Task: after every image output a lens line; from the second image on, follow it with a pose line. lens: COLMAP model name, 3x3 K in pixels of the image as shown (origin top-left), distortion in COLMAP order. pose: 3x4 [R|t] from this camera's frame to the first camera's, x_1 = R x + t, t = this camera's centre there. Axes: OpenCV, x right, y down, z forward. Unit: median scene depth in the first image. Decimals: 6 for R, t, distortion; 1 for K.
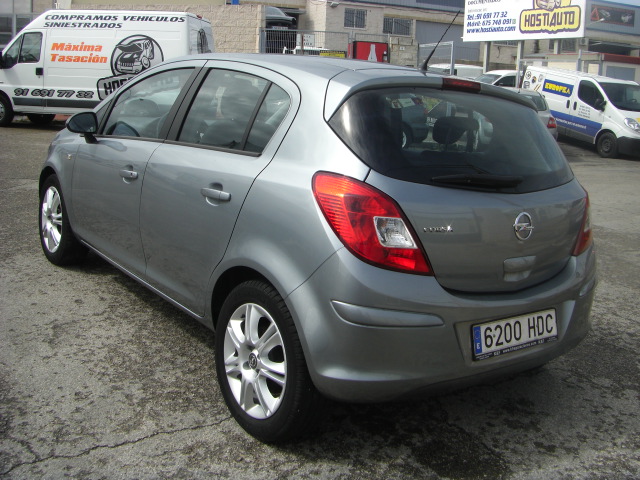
lens RADIAL K [[725.8, 0, 346.2], [0, 725.8, 224.9], [0, 0, 1]] dist [-0.124882, 0.000000]
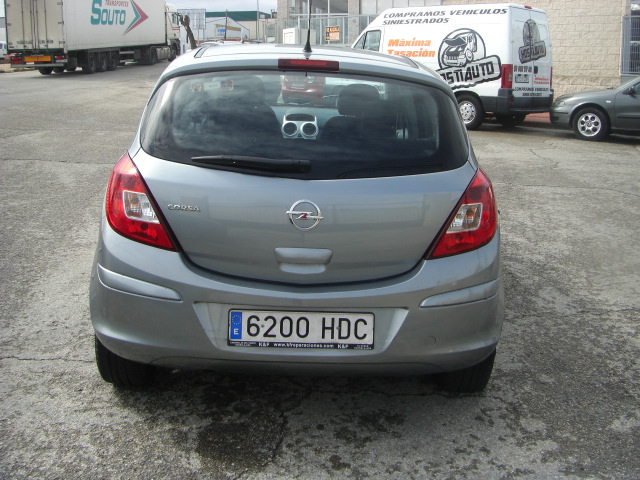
lens RADIAL K [[725.8, 0, 324.7], [0, 725.8, 234.6], [0, 0, 1]] dist [-0.124882, 0.000000]
pose [[0.800467, 0.092834, -0.592144, 0.736419], [-0.081056, 0.995623, 0.046518, -0.016519], [0.593871, 0.010761, 0.804488, 0.240139]]
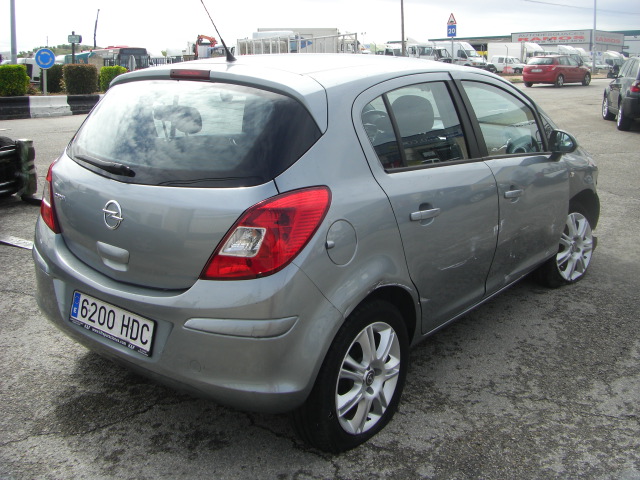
lens RADIAL K [[725.8, 0, 319.9], [0, 725.8, 240.6], [0, 0, 1]] dist [-0.124882, 0.000000]
pose [[0.206004, 0.160515, -0.965297, 1.129208], [-0.186181, 0.974865, 0.122373, -0.122164], [0.960676, 0.154510, 0.230710, 0.944485]]
